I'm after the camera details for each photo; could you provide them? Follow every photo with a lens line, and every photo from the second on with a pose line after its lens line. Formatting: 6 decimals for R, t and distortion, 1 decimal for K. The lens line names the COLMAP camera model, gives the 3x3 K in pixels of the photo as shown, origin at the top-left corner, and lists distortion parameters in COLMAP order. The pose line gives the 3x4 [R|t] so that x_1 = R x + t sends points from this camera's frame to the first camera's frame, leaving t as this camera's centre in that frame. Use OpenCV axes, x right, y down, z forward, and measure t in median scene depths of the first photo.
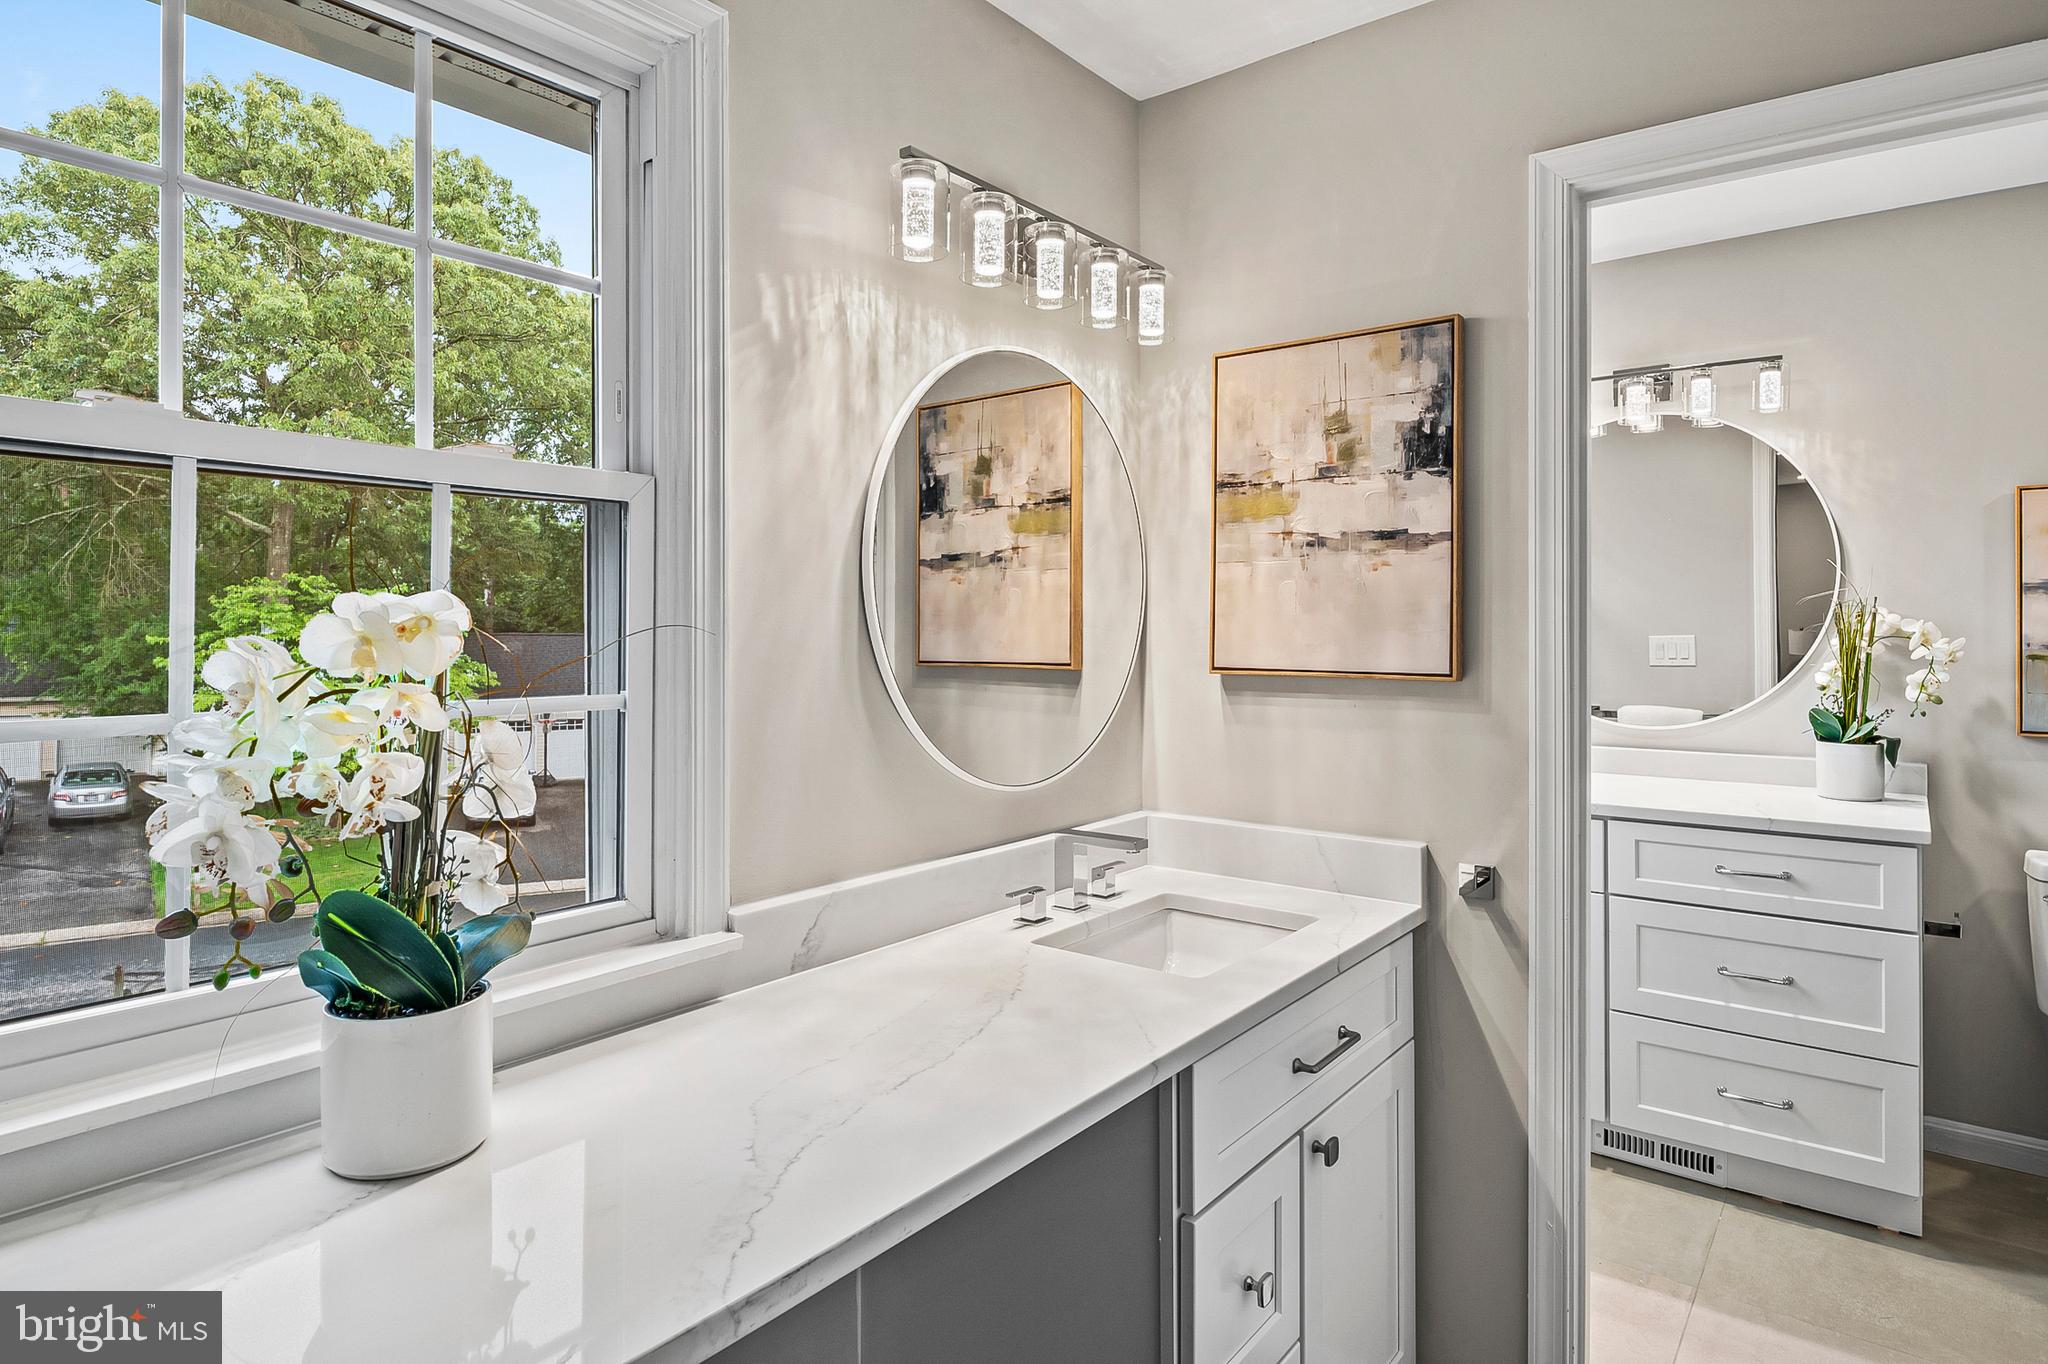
lens RADIAL K [[1111.6, 0, 1030.6], [0, 1111.6, 639.8], [0, 0, 1]] dist [-0.000836, -0.005812]
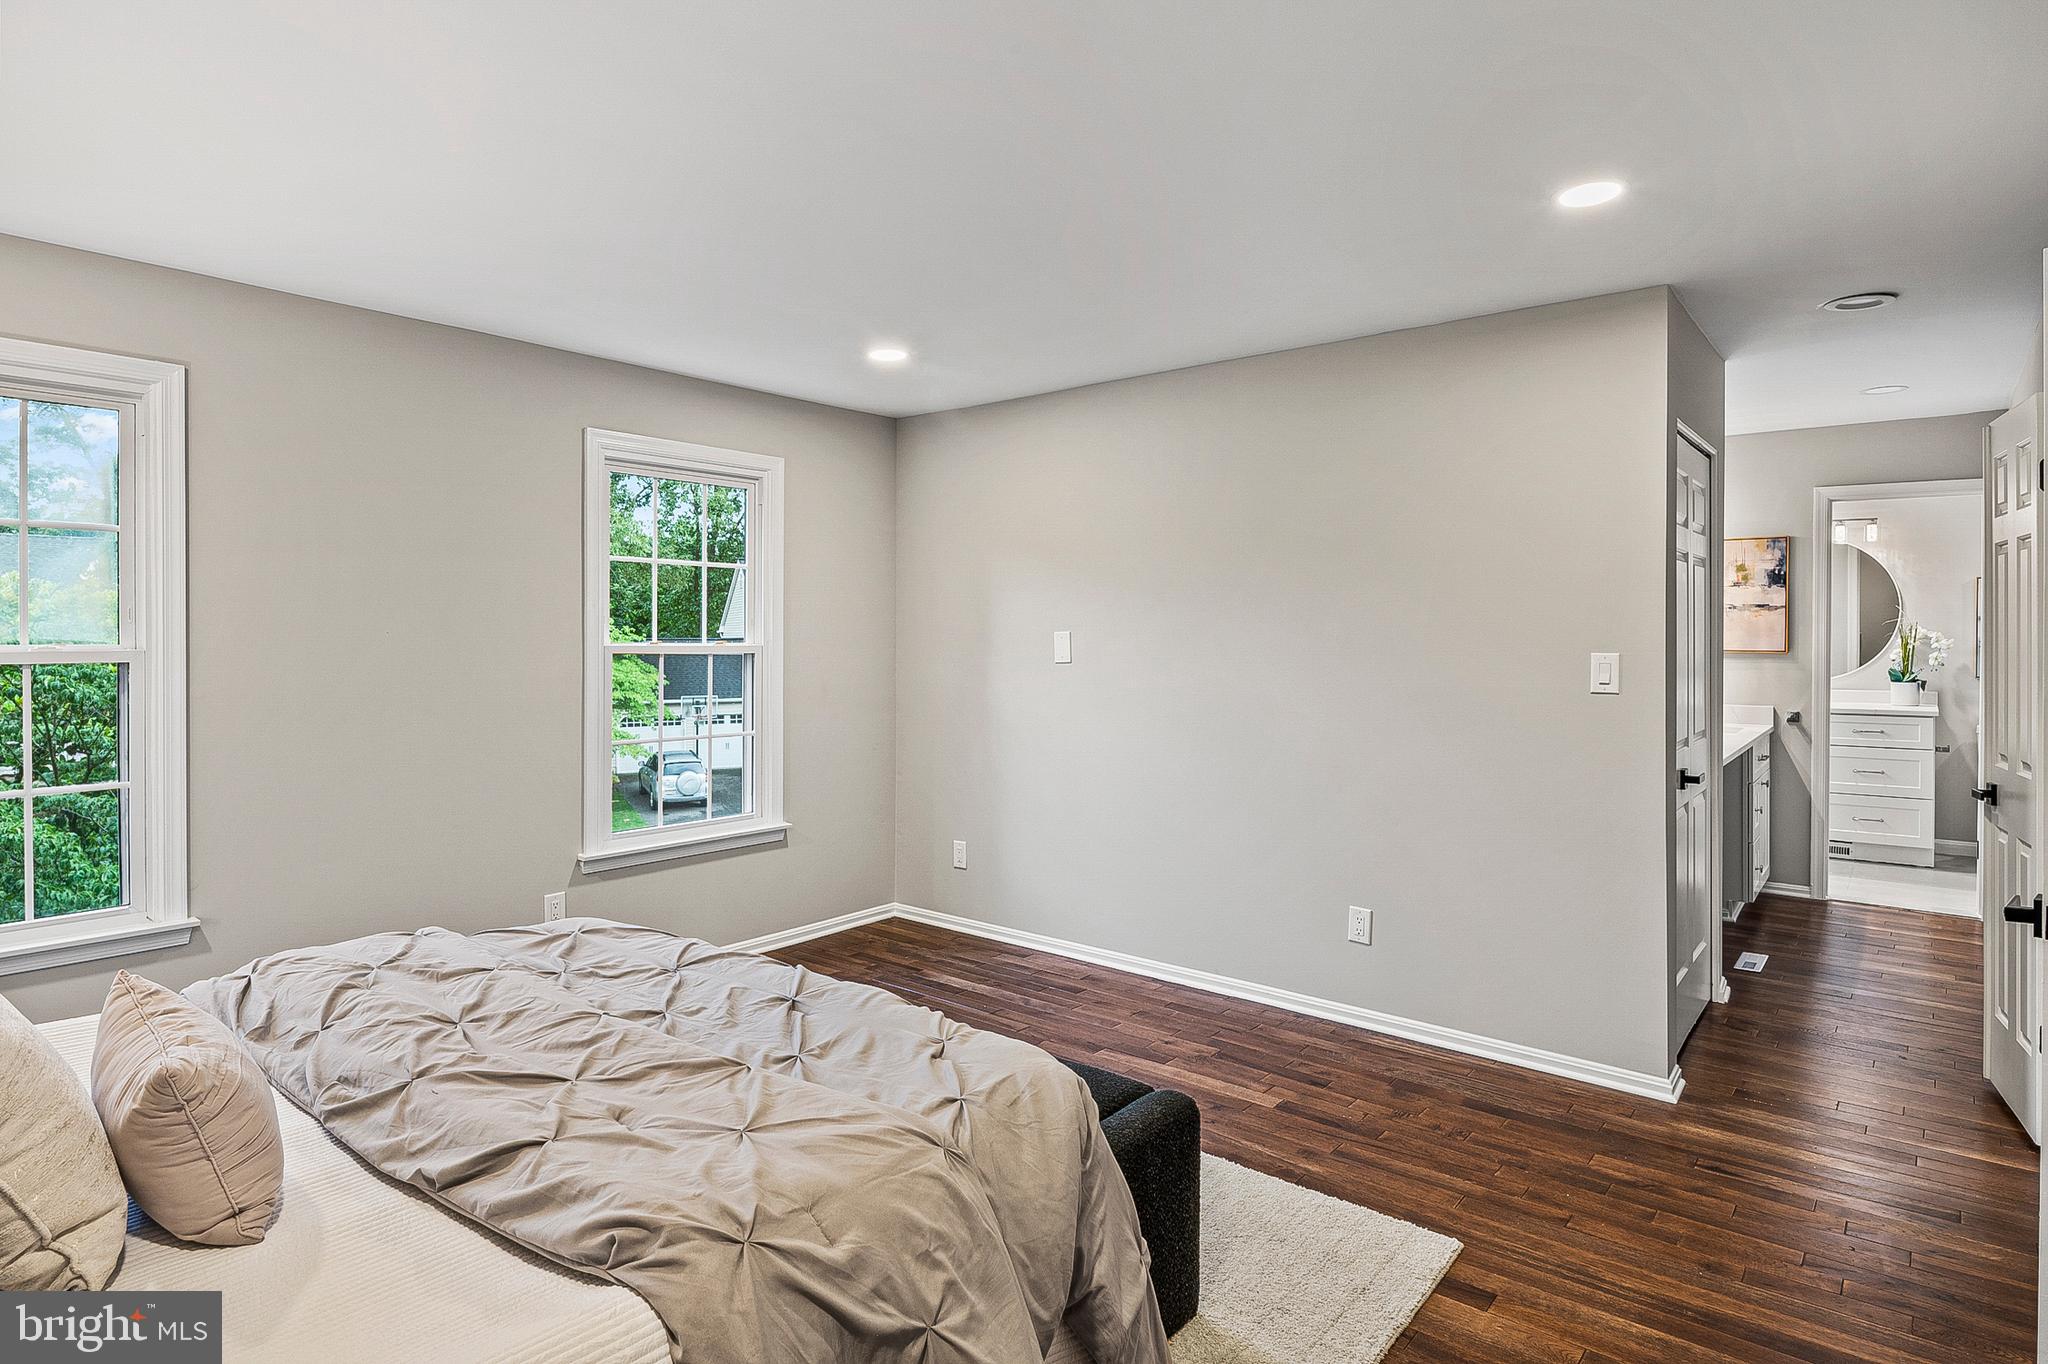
lens RADIAL K [[1111.6, 0, 1027.6], [0, 1111.6, 665.9], [0, 0, 1]] dist [-0.000836, -0.005812]
pose [[0.999950, -0.002558, -0.009616, -1.345965], [0.002752, 0.999792, 0.020198, 0.002930], [0.009562, -0.020224, 0.999750, -1.675115]]
